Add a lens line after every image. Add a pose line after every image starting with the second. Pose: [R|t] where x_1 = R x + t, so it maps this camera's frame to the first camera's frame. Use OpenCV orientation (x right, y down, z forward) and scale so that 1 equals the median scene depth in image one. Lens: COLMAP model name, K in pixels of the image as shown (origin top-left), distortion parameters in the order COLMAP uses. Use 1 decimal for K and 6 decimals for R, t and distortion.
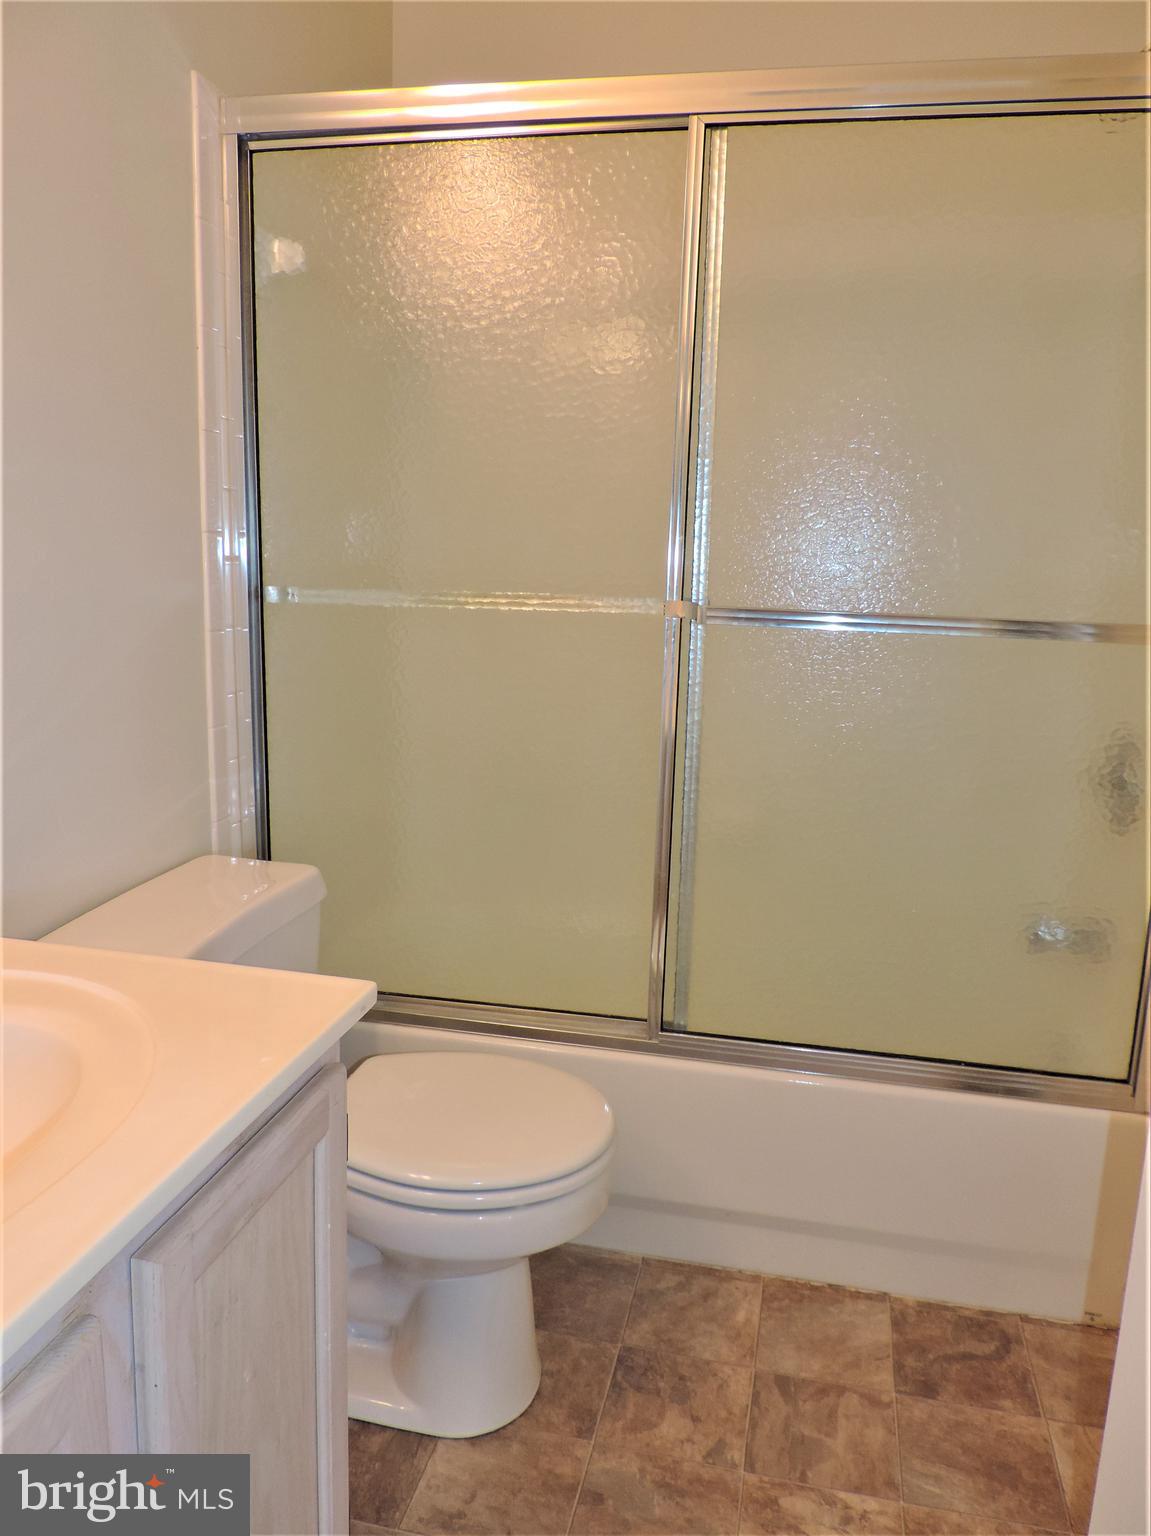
lens RADIAL K [[1128.8, 0, 583.5], [0, 1128.8, 768.9], [0, 0, 1]] dist [-0.021345, 0.007241]
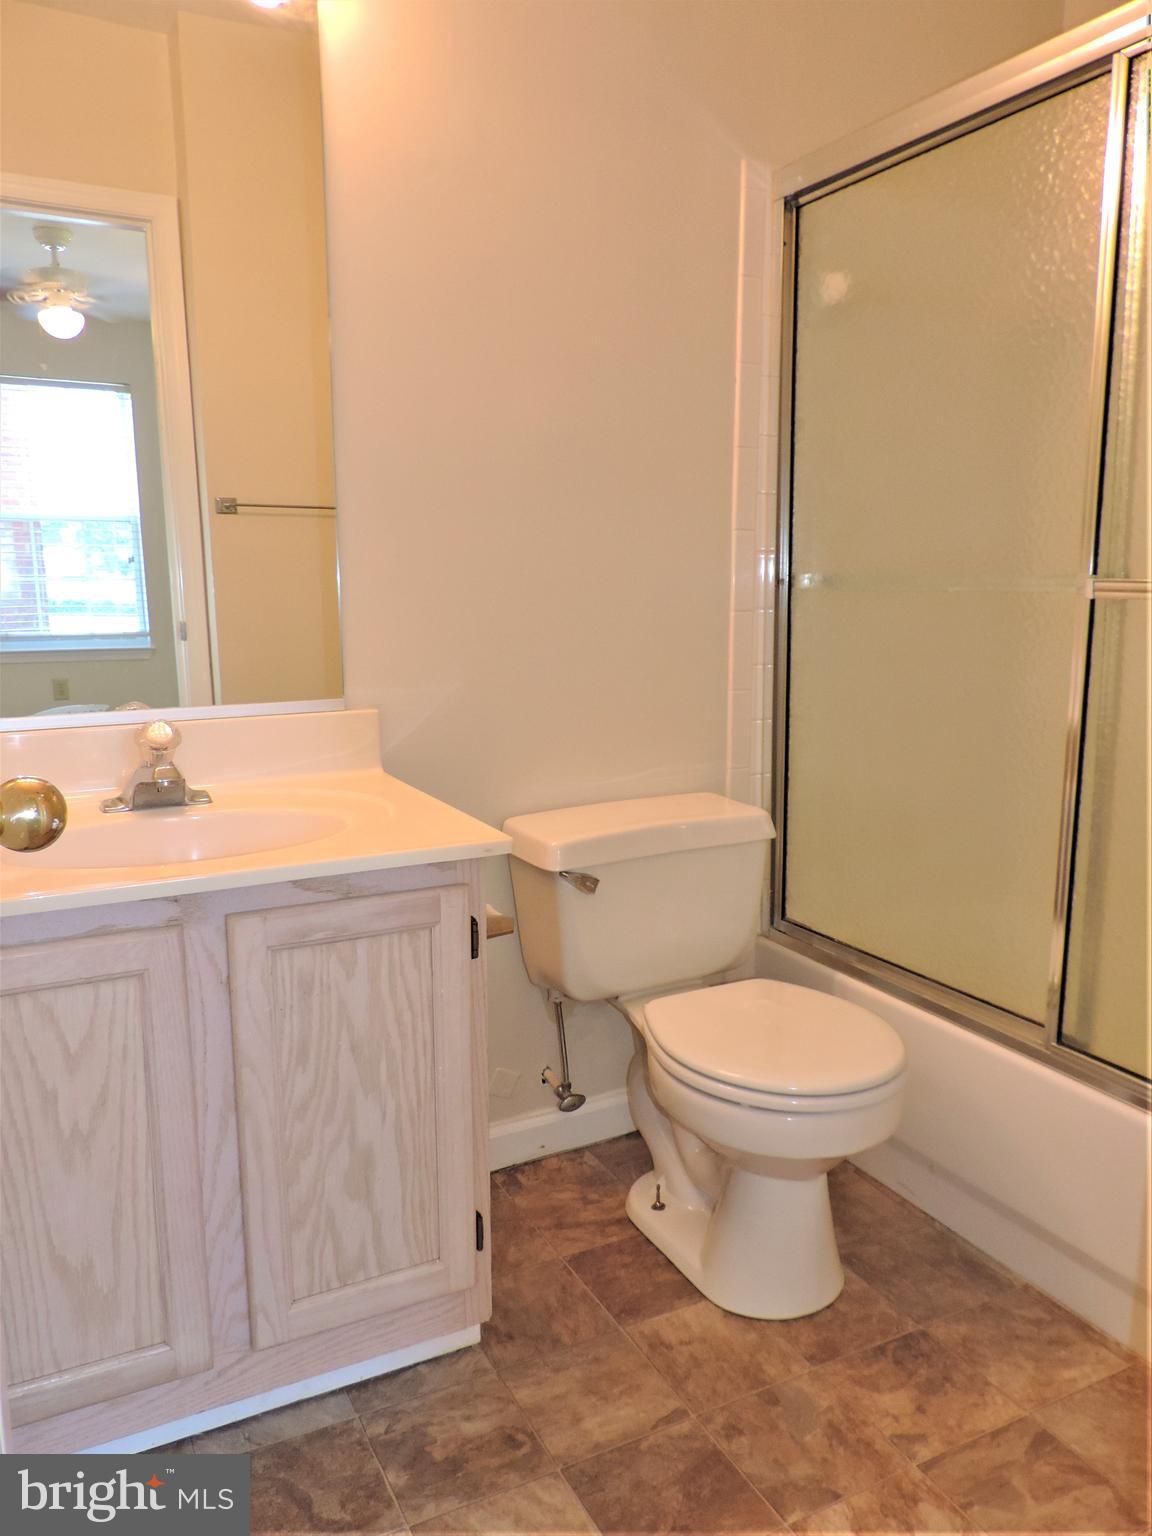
lens RADIAL K [[1166.3, 0, 590.1], [0, 1166.3, 768.1], [0, 0, 1]] dist [-0.016987, 0.000731]
pose [[0.637462, 0.099154, -0.764075, 0.598880], [-0.118827, 0.992472, 0.029656, 0.029999], [0.761264, 0.071888, 0.644445, 0.088825]]
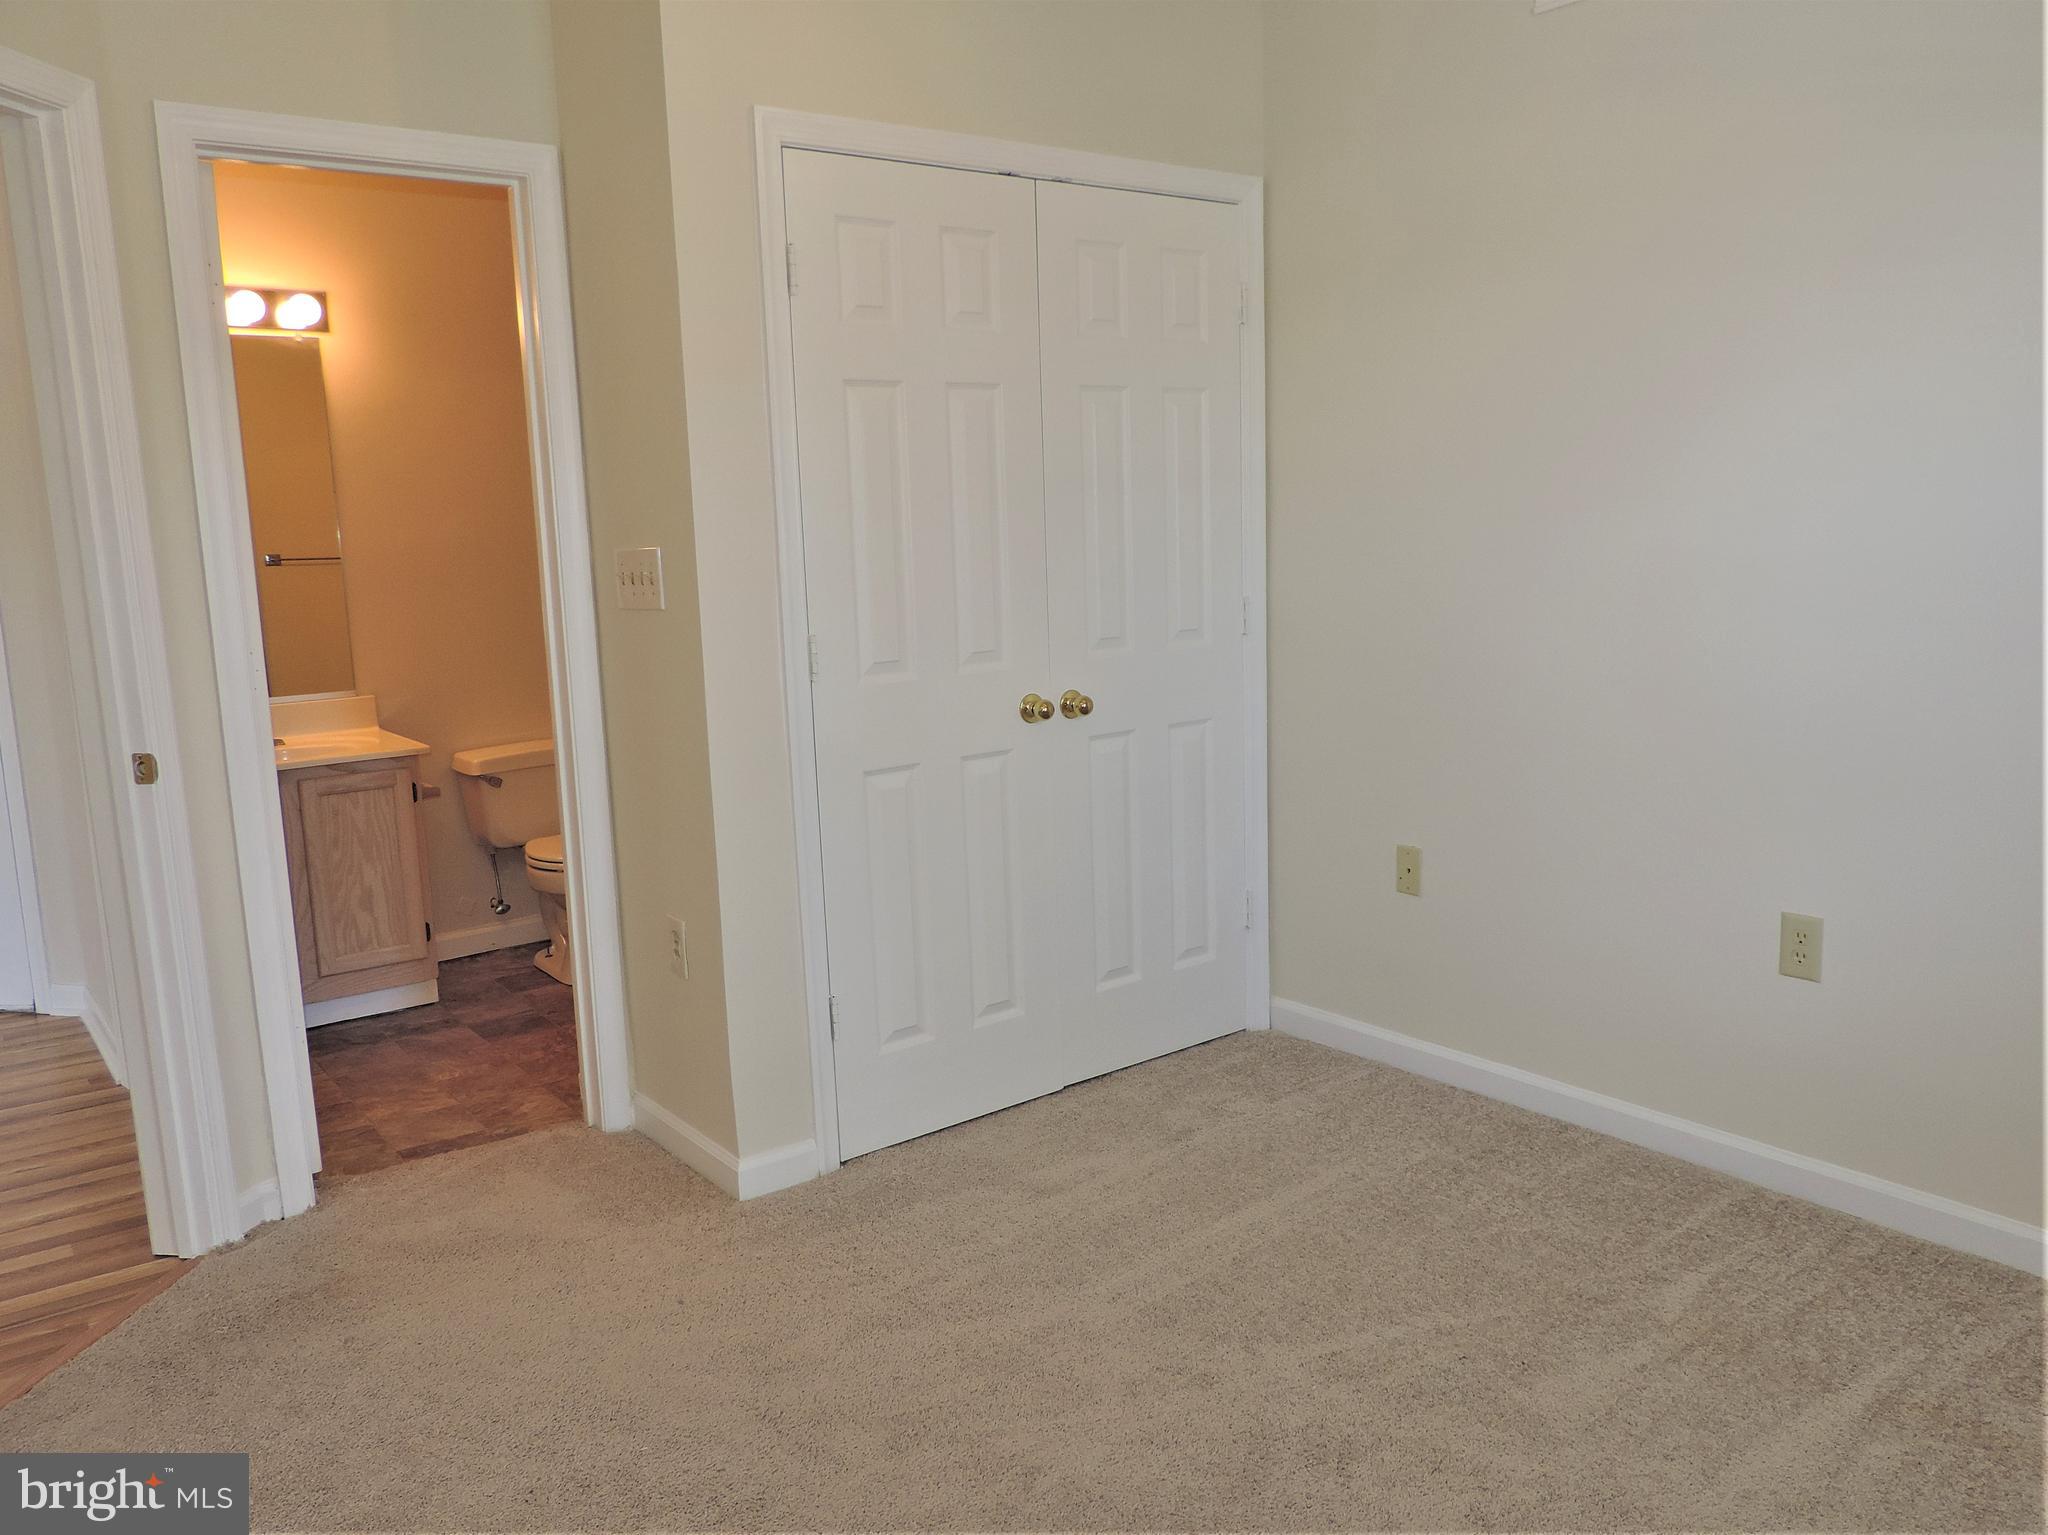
lens RADIAL K [[1562.5, 0, 1025.0], [0, 1562.5, 771.8], [0, 0, 1]] dist [-0.008217, -0.003110]
pose [[0.750768, 0.051101, -0.658587, 2.430447], [-0.064734, 0.997896, 0.003634, 0.084778], [0.657387, 0.039905, 0.752496, -0.725988]]
